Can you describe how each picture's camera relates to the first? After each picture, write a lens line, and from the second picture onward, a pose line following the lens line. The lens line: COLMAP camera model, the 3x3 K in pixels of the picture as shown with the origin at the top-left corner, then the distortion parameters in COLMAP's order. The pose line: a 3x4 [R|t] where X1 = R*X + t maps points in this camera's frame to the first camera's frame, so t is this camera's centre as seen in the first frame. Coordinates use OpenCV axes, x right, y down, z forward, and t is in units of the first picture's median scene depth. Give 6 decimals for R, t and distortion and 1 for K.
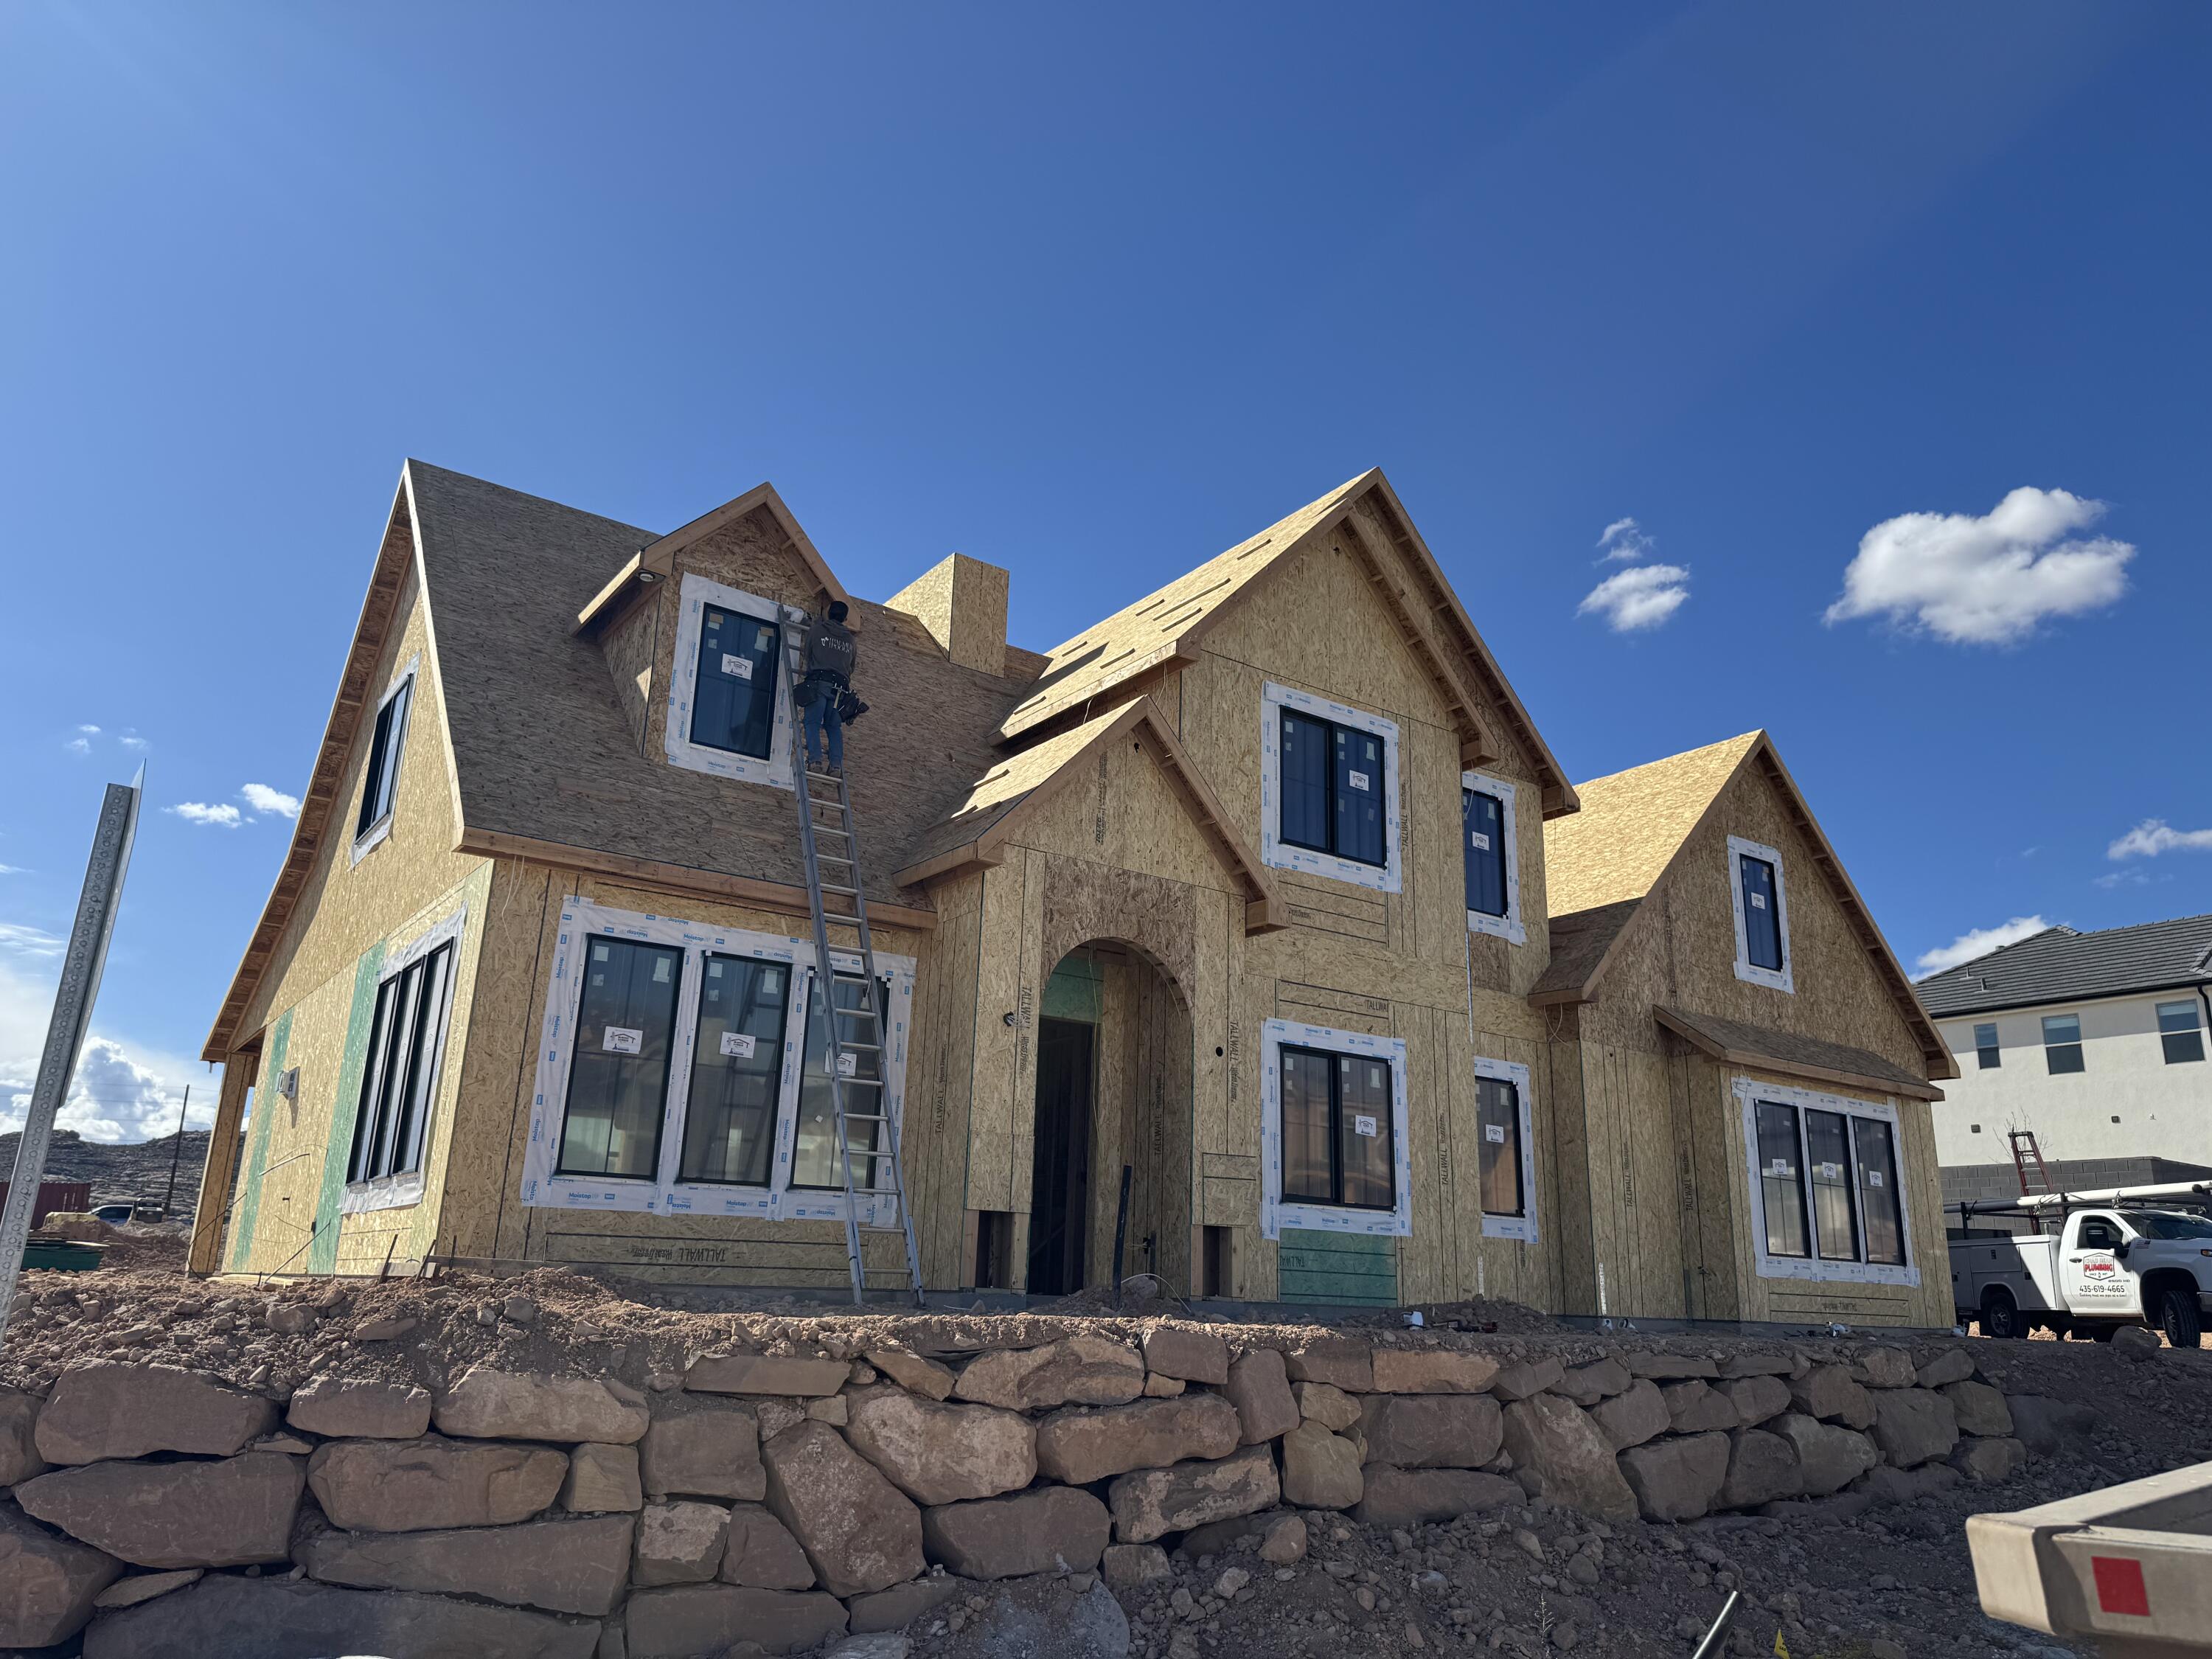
lens RADIAL K [[1548.7, 0, 1106.0], [0, 1548.7, 829.5], [0, 0, 1]] dist [0.135137, -0.213594]
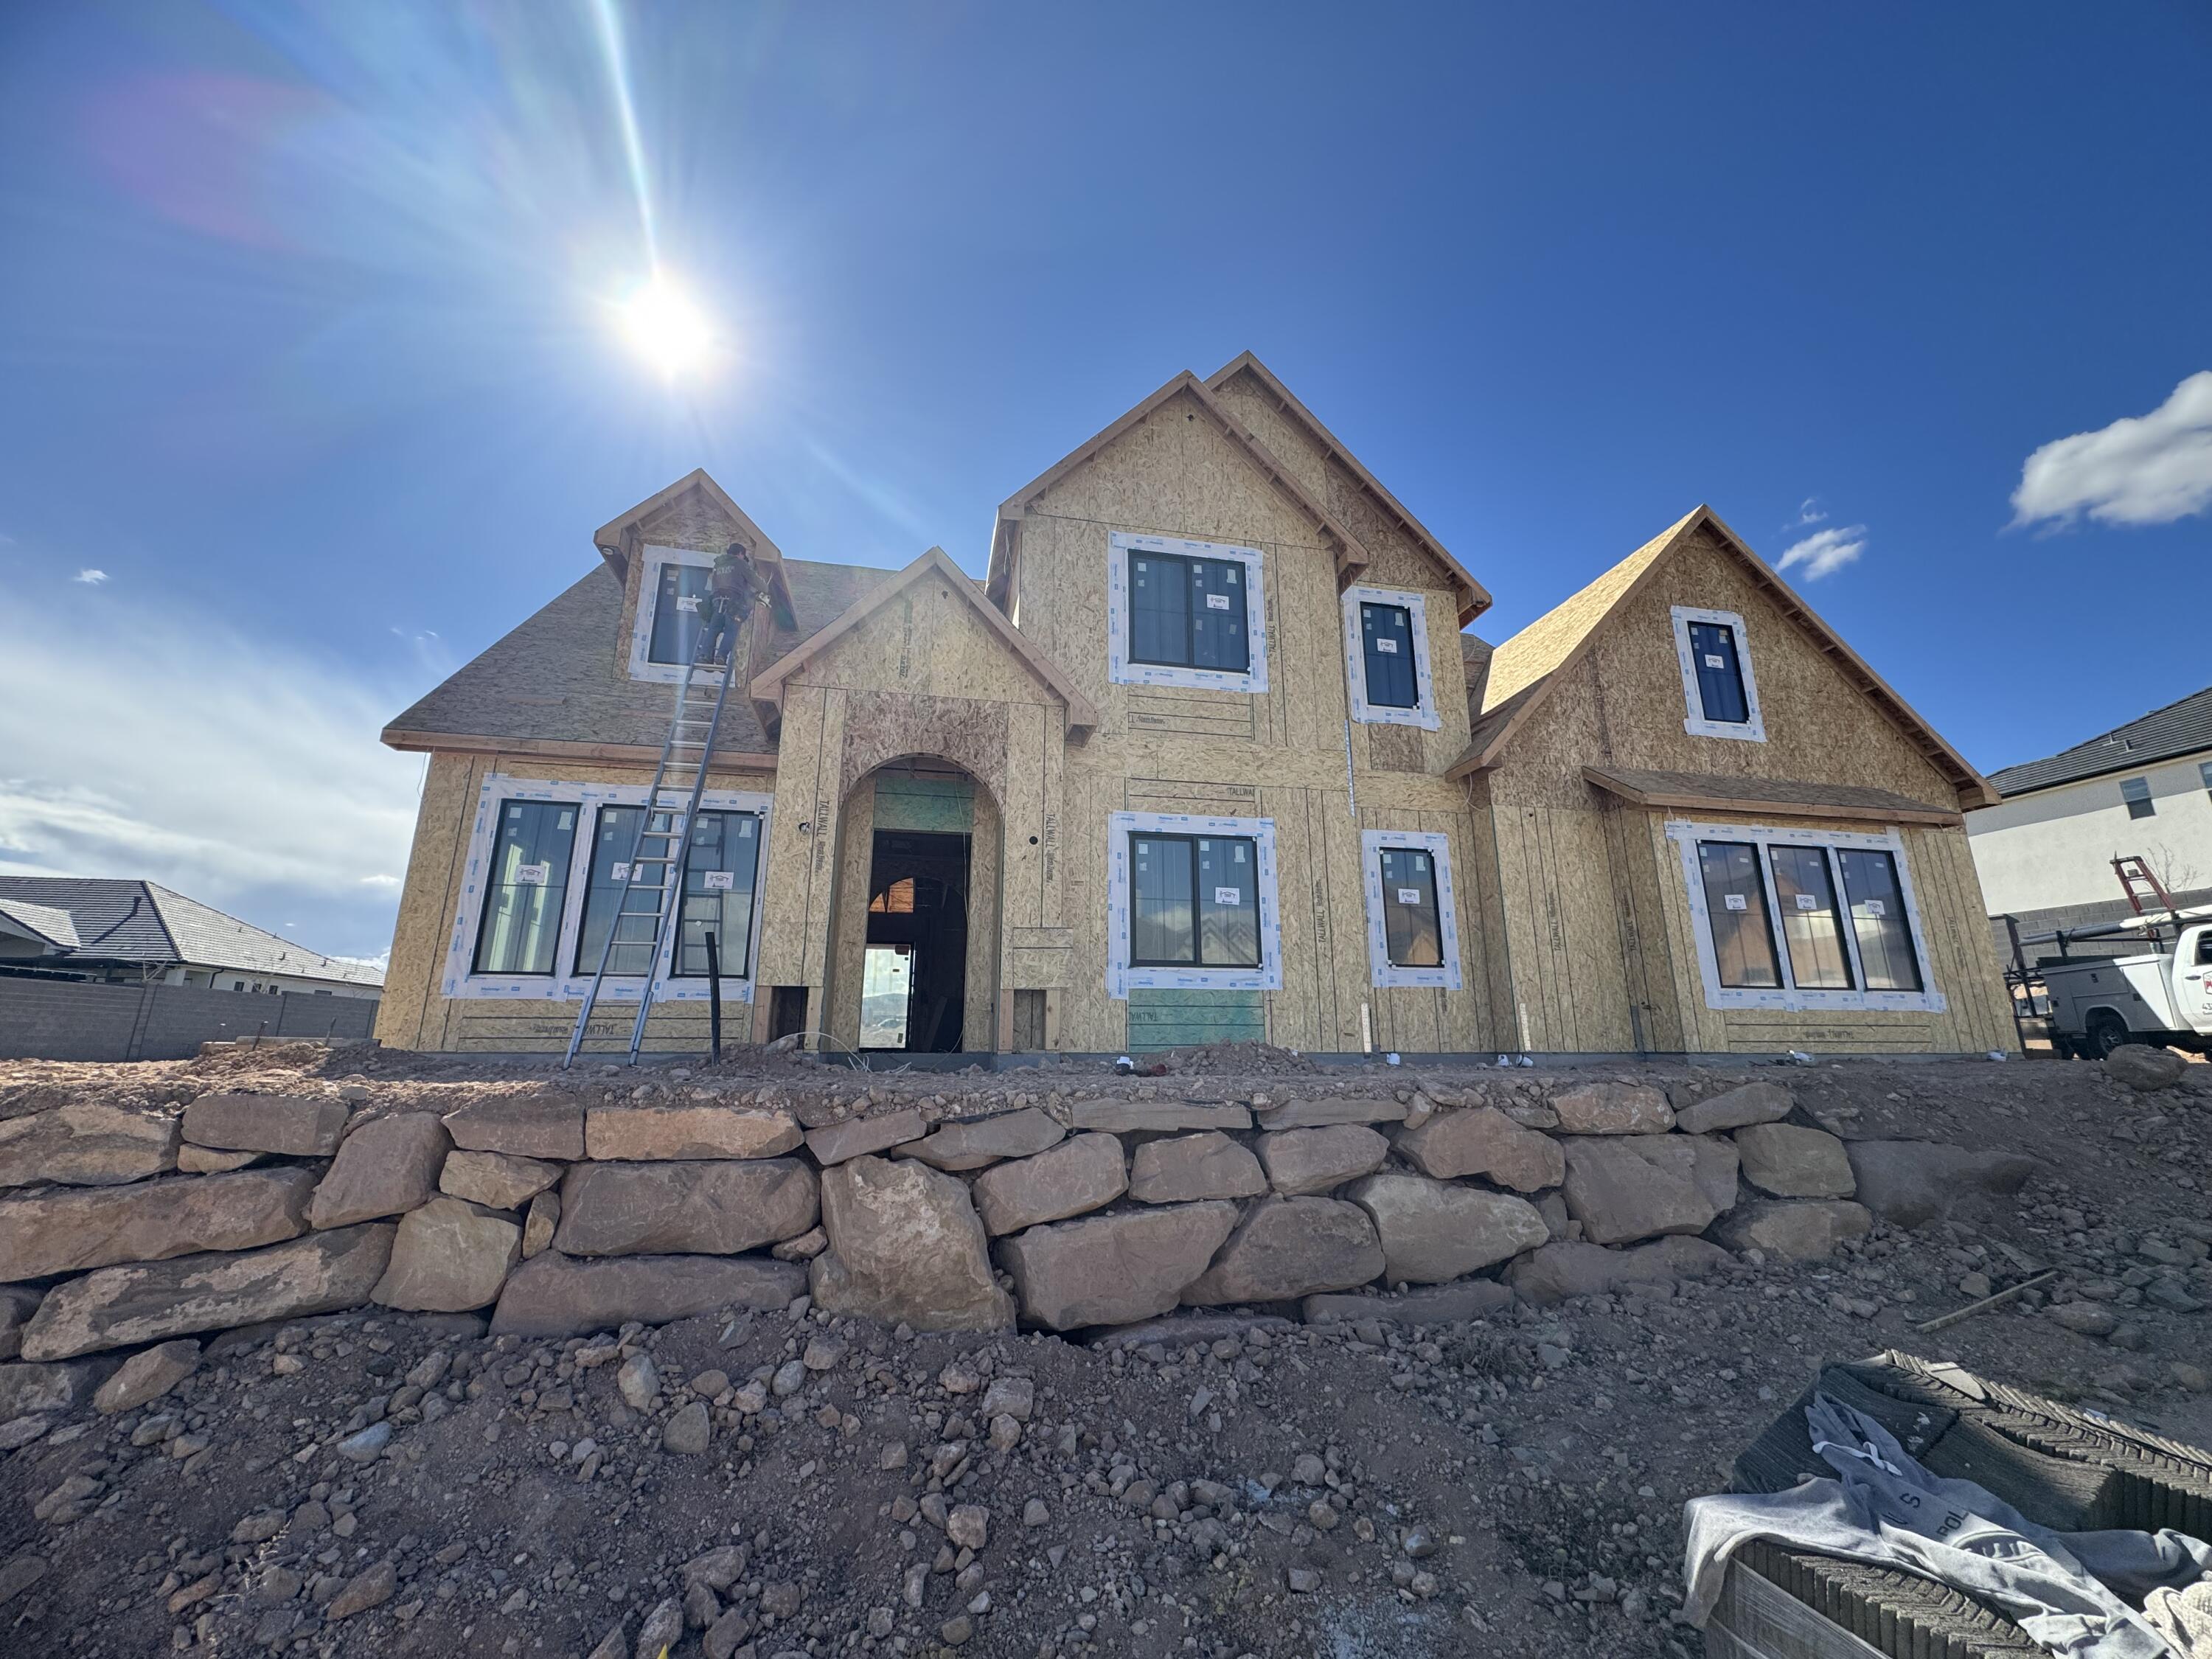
lens RADIAL K [[879.6, 0, 1109.3], [0, 879.6, 824.2], [0, 0, 1]] dist [-0.002856, 0.000813]
pose [[0.913632, -0.130289, -0.385099, 0.326672], [0.143188, 0.989684, 0.004872, 0.118936], [0.380491, -0.059593, 0.922862, 0.372543]]
